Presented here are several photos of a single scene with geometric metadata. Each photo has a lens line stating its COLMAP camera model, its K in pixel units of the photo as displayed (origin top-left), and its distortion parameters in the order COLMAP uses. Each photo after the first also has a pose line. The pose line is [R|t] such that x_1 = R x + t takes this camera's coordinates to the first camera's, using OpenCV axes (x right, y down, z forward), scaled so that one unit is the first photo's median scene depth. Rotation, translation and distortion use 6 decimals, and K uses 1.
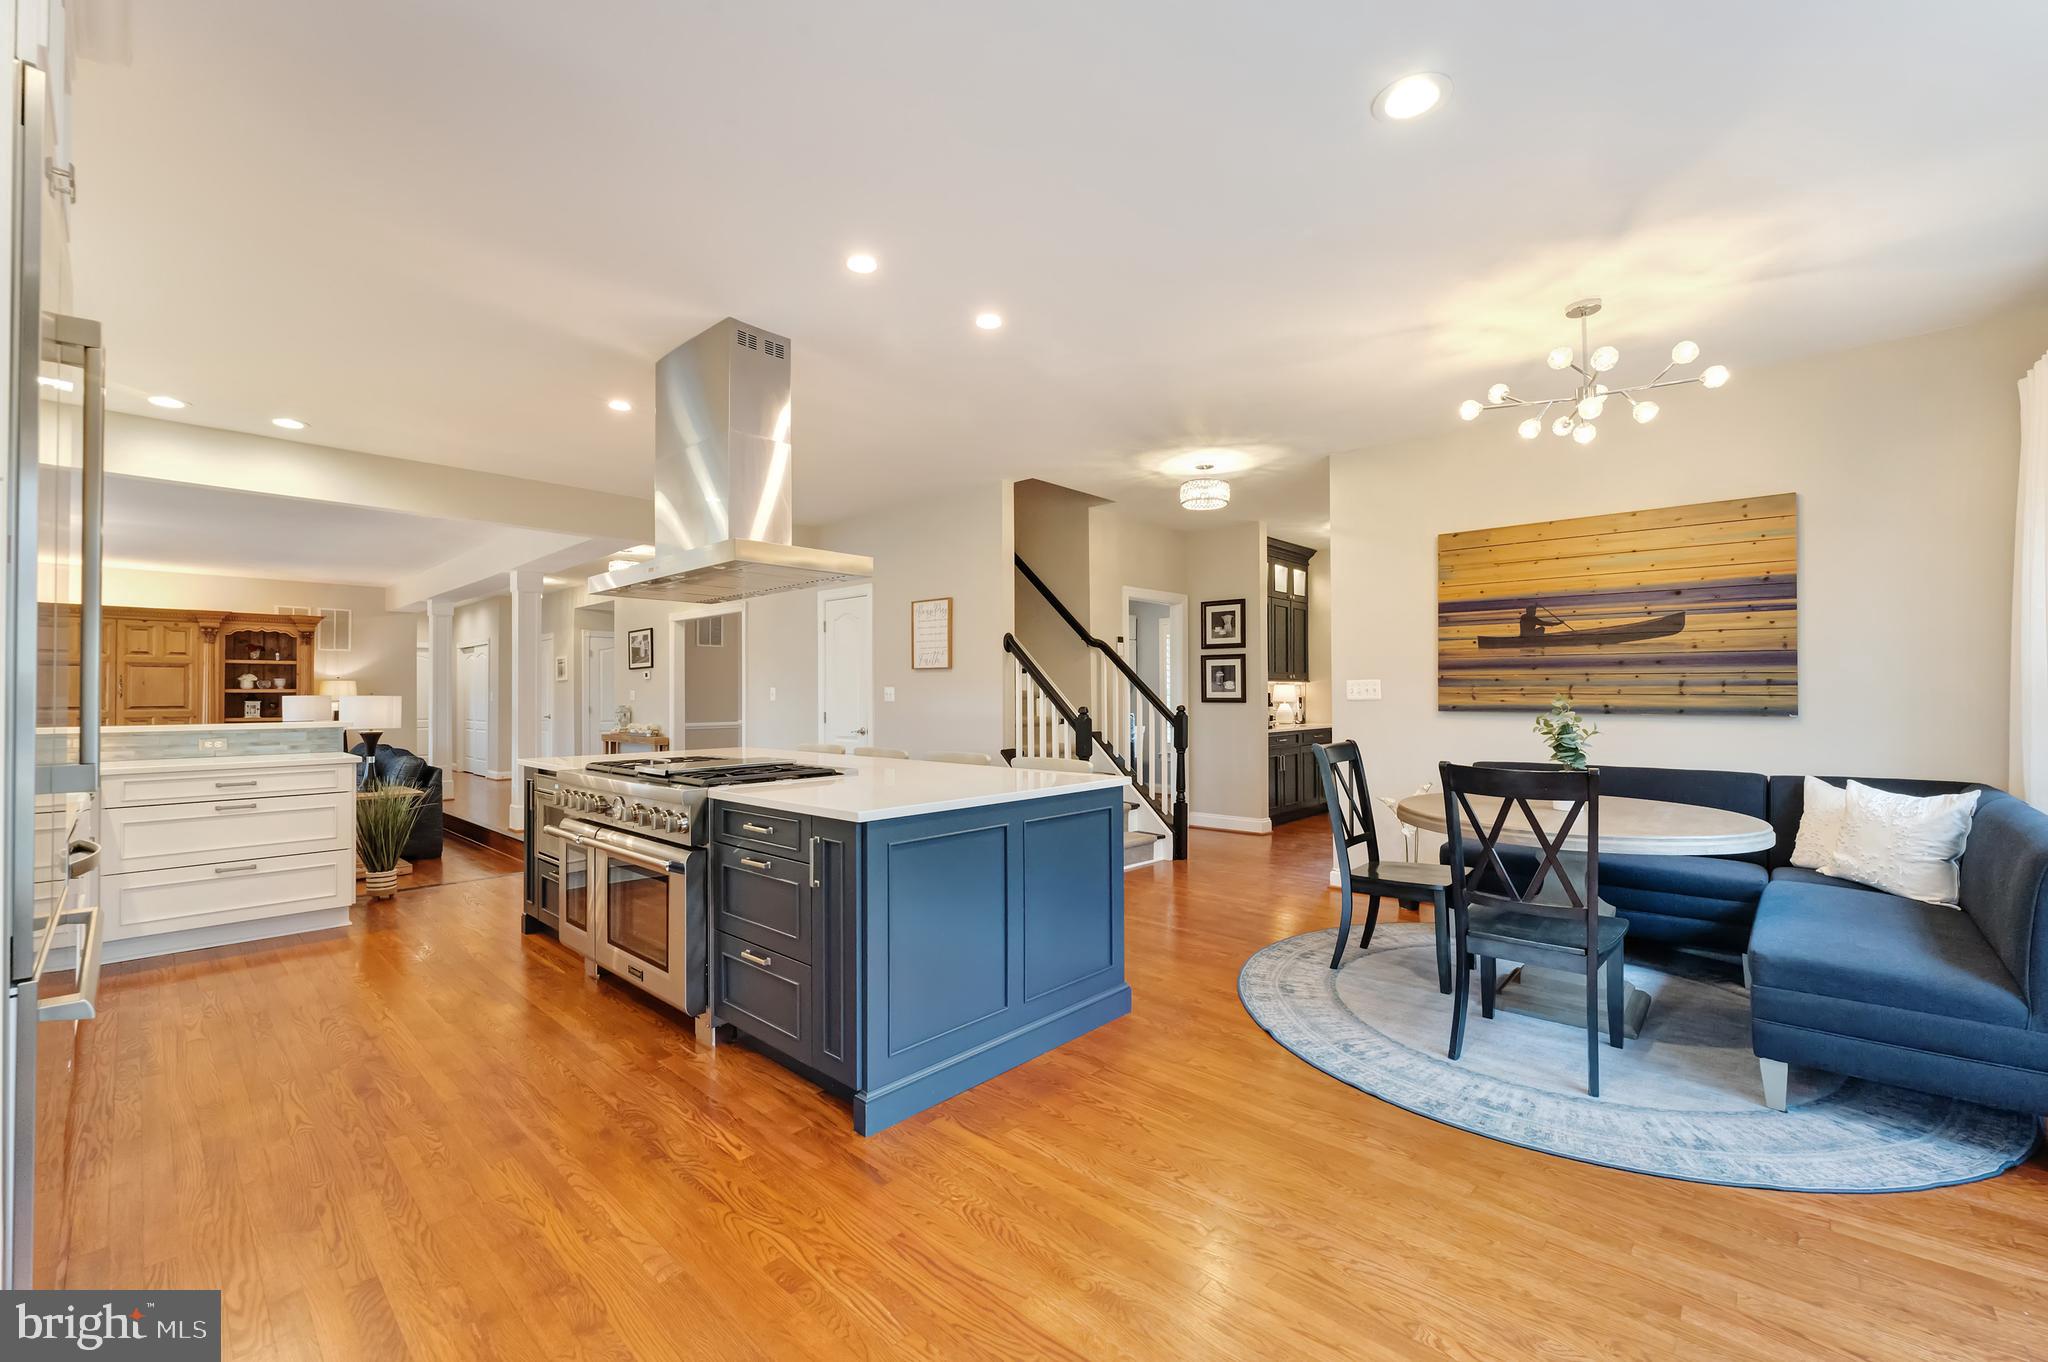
lens RADIAL K [[834.5, 0, 1024.0], [0, 834.5, 681.0], [0, 0, 1]] dist [0.000904, 0.000033]
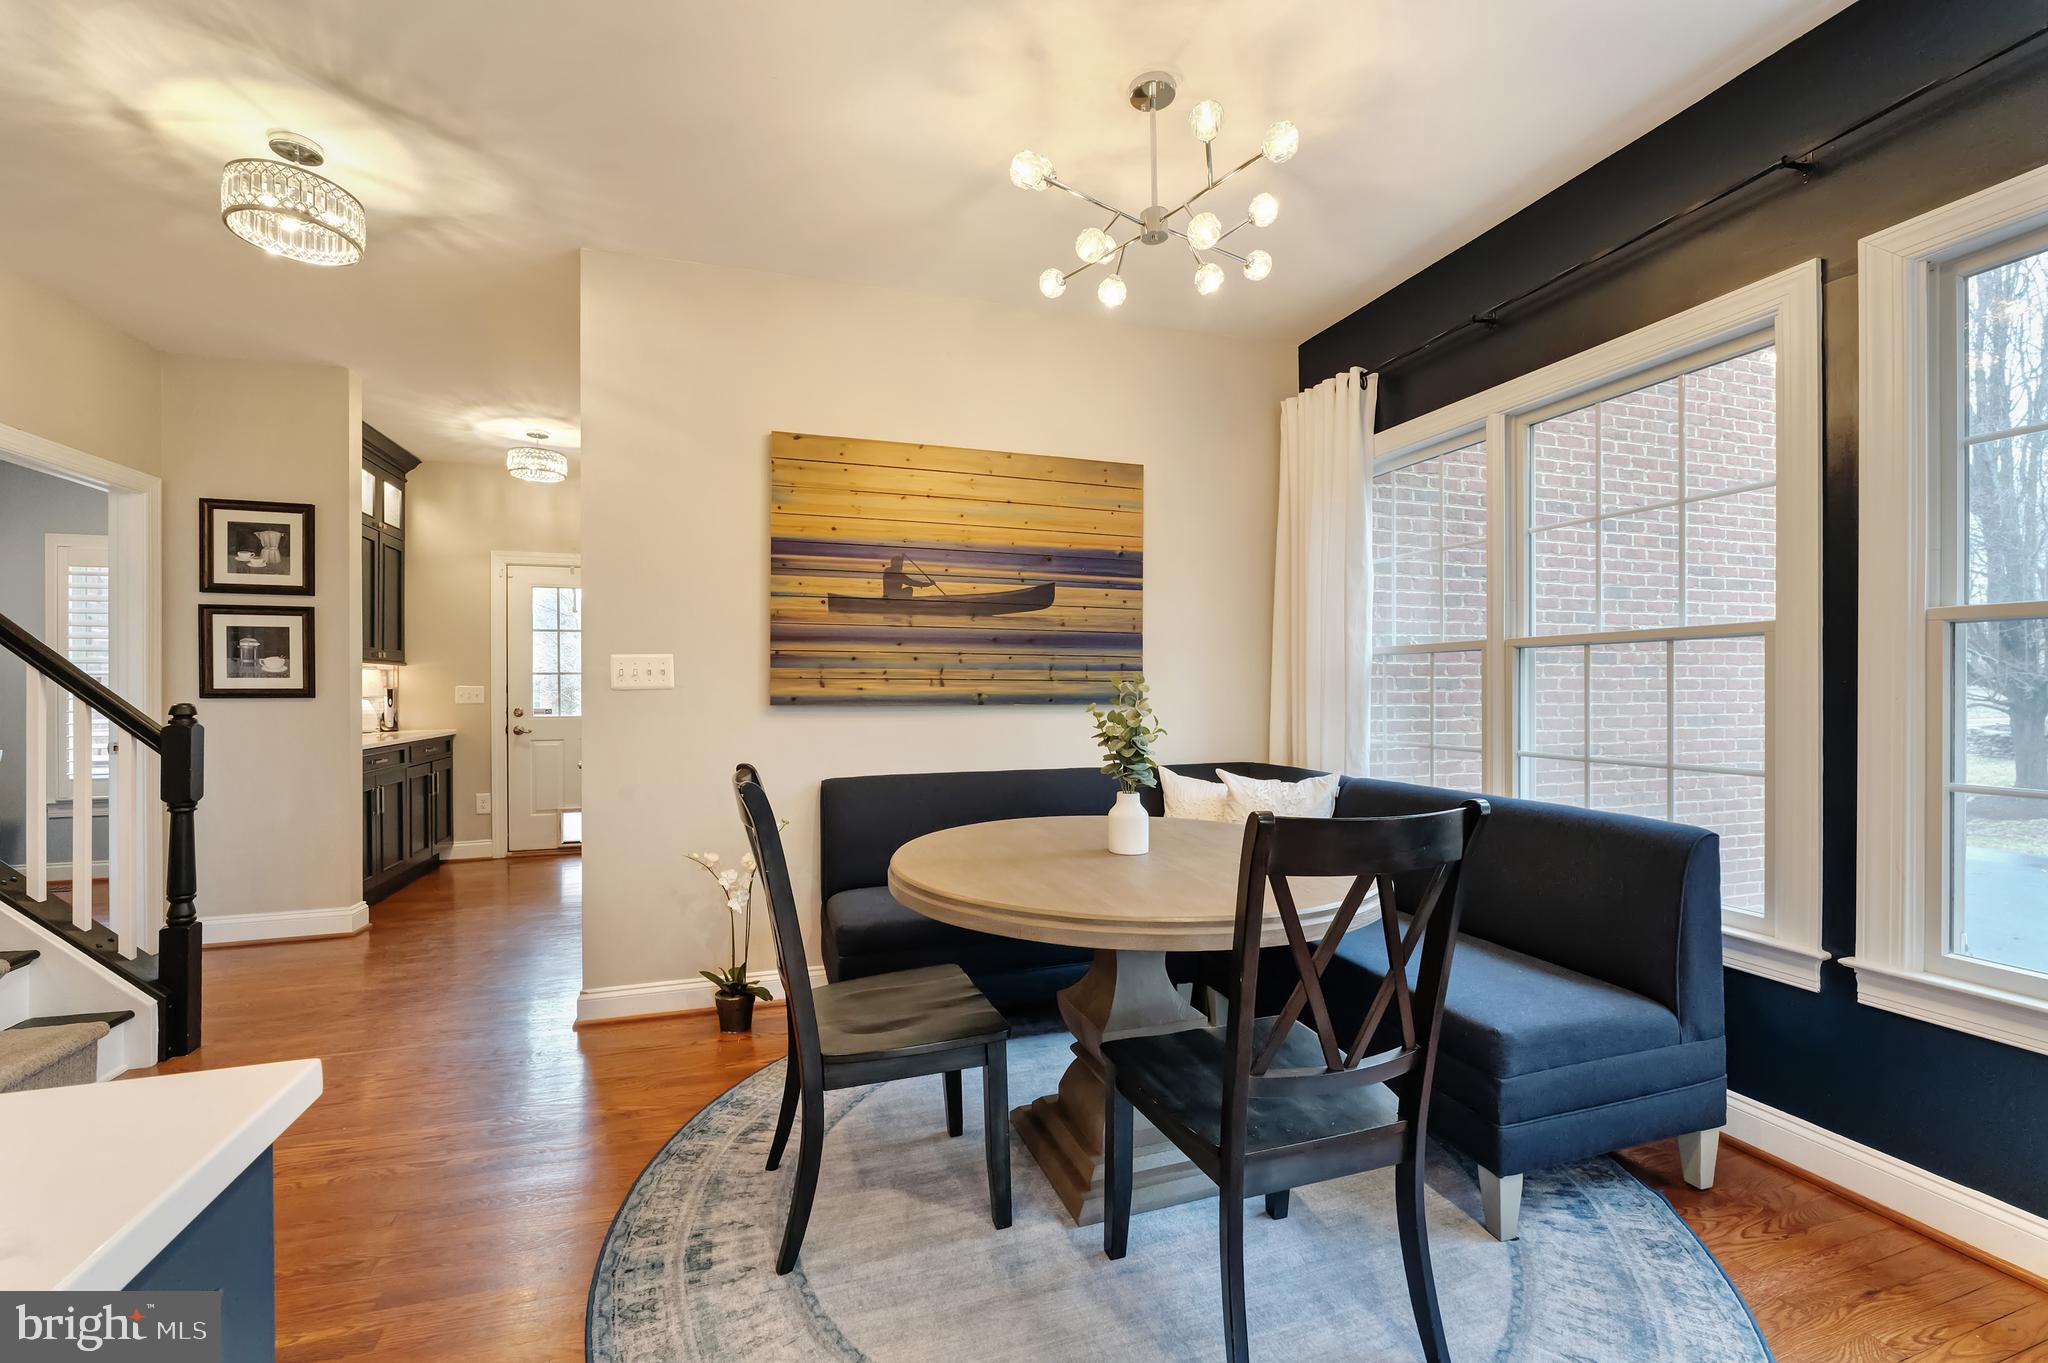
lens RADIAL K [[843.3, 0, 1014.9], [0, 843.3, 686.1], [0, 0, 1]] dist [-0.004312, 0.000692]
pose [[0.493161, 0.002011, 0.869936, 0.024312], [-0.012241, 0.999914, 0.004628, 0.015887], [-0.869852, -0.012931, 0.493144, 0.517986]]
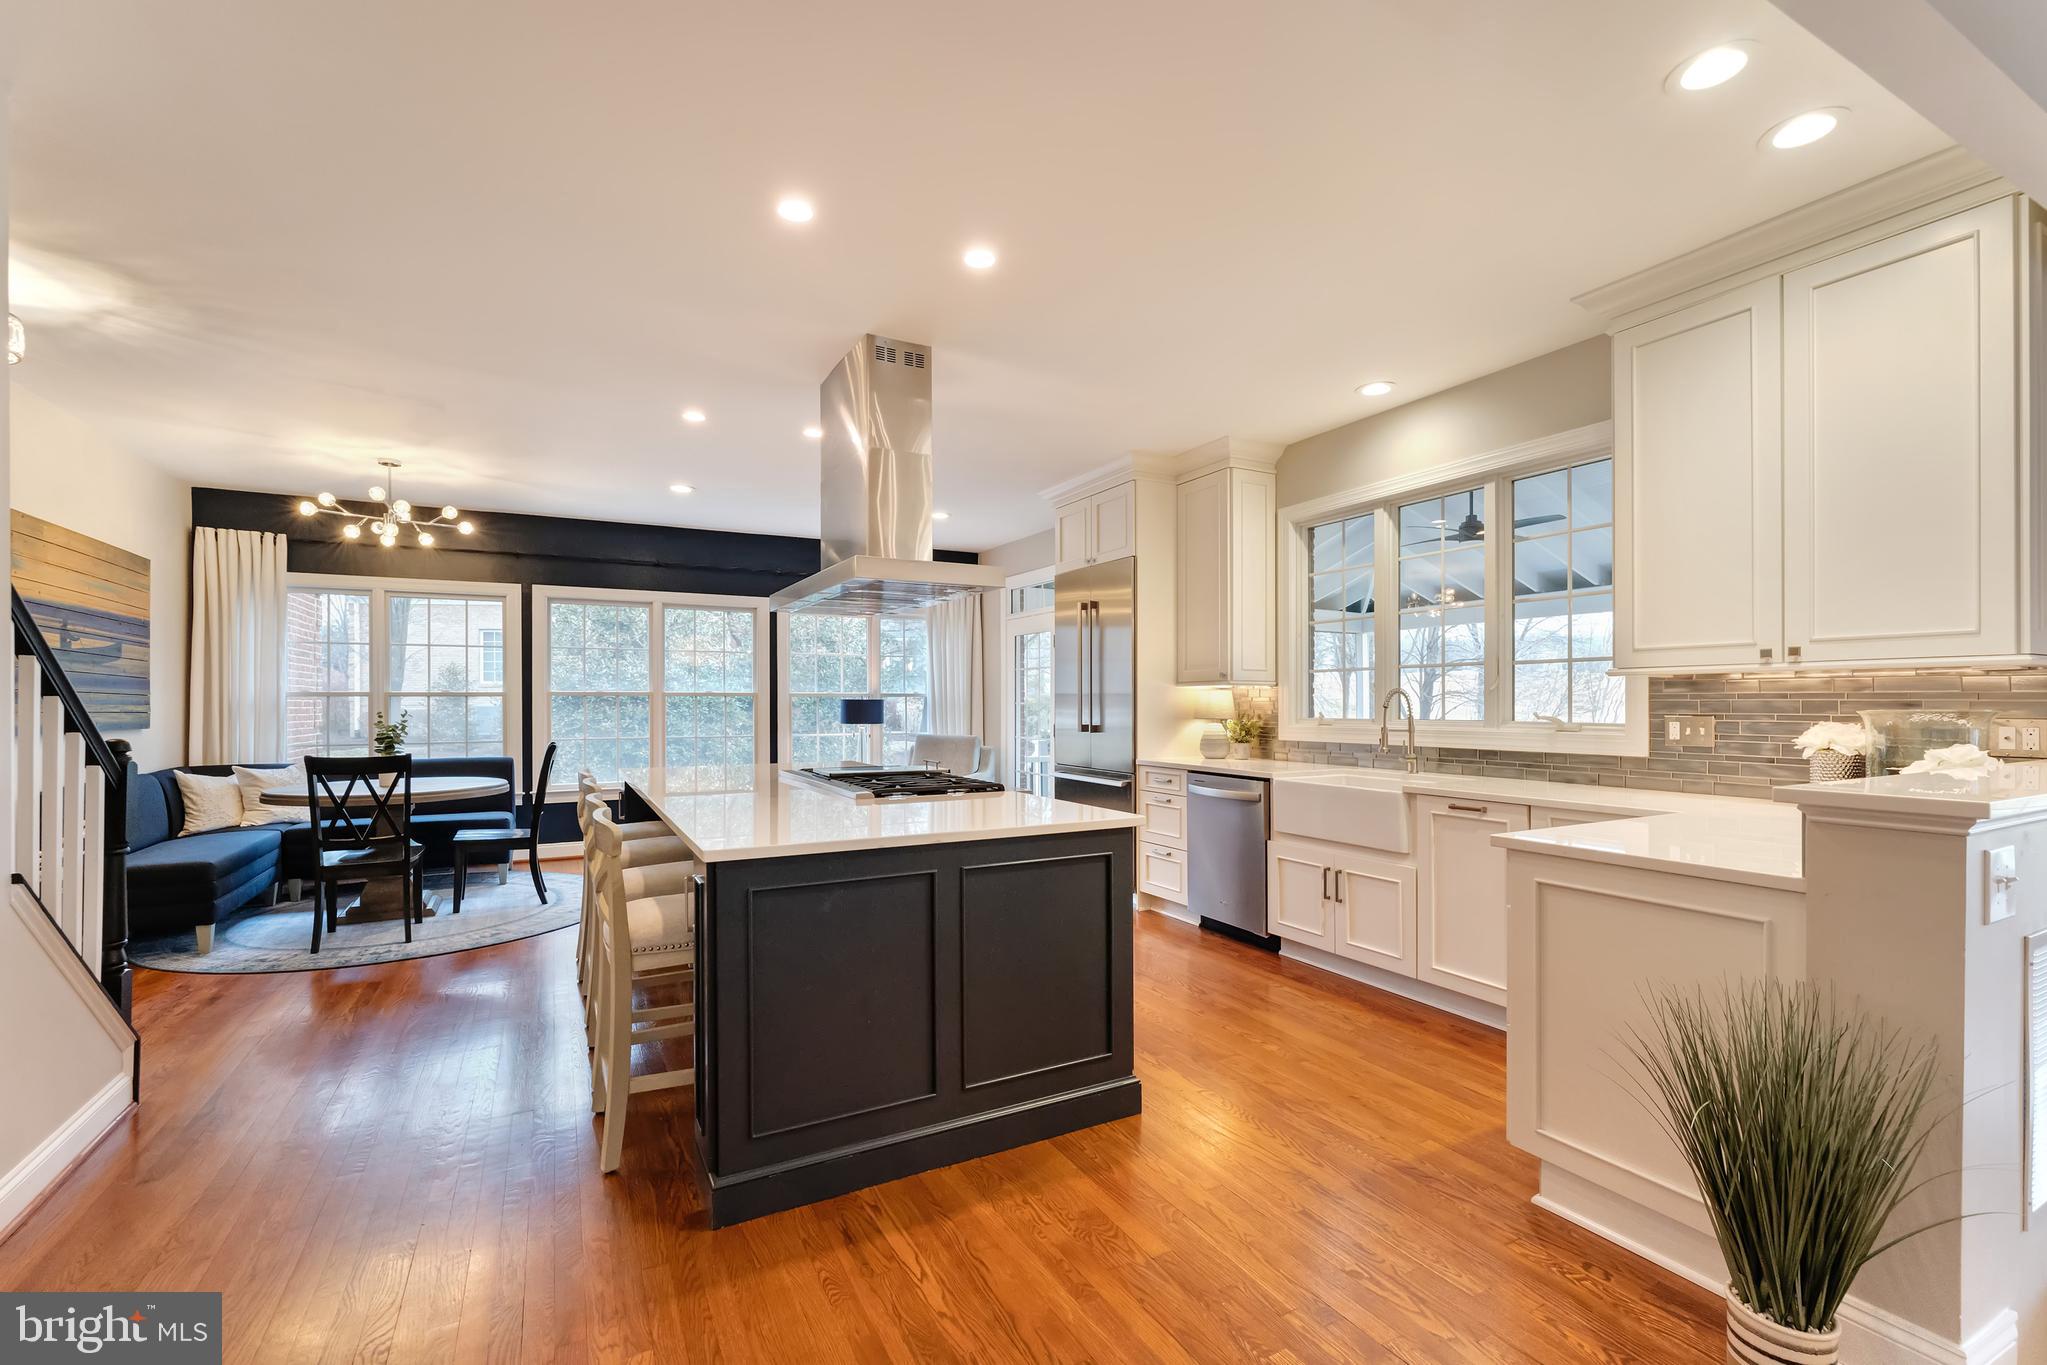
lens RADIAL K [[873.8, 0, 1013.6], [0, 873.8, 702.8], [0, 0, 1]] dist [-0.000946, 0.000007]
pose [[-0.942823, 0.005309, 0.333253, -0.662766], [-0.000127, 0.999867, -0.016287, 0.019509], [-0.333295, -0.015398, -0.942697, 1.464572]]
